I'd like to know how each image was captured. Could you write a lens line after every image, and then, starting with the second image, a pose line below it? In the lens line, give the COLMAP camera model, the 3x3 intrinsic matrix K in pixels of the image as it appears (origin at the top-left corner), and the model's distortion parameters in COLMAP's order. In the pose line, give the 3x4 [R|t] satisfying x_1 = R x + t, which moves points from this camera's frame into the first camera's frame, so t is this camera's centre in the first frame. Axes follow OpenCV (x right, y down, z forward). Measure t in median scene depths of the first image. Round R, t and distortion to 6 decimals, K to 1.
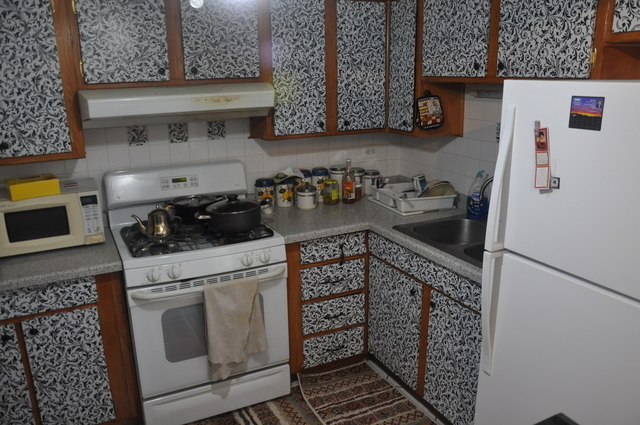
lens RADIAL K [[511.5, 0, 320.3], [0, 511.5, 214.4], [0, 0, 1]] dist [-0.039538, 0.001345]
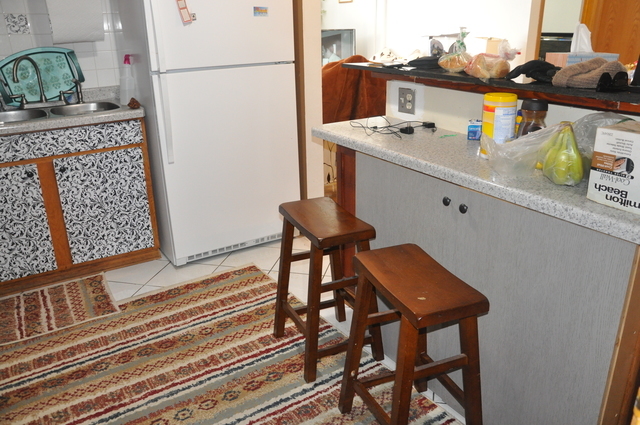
lens RADIAL K [[511.5, 0, 321.3], [0, 511.5, 212.5], [0, 0, 1]] dist [-0.039538, 0.001345]
pose [[-0.116419, -0.319305, 0.940474, -0.958387], [0.289602, 0.894851, 0.339664, 0.049818], [-0.950041, 0.311907, -0.011706, 0.522784]]
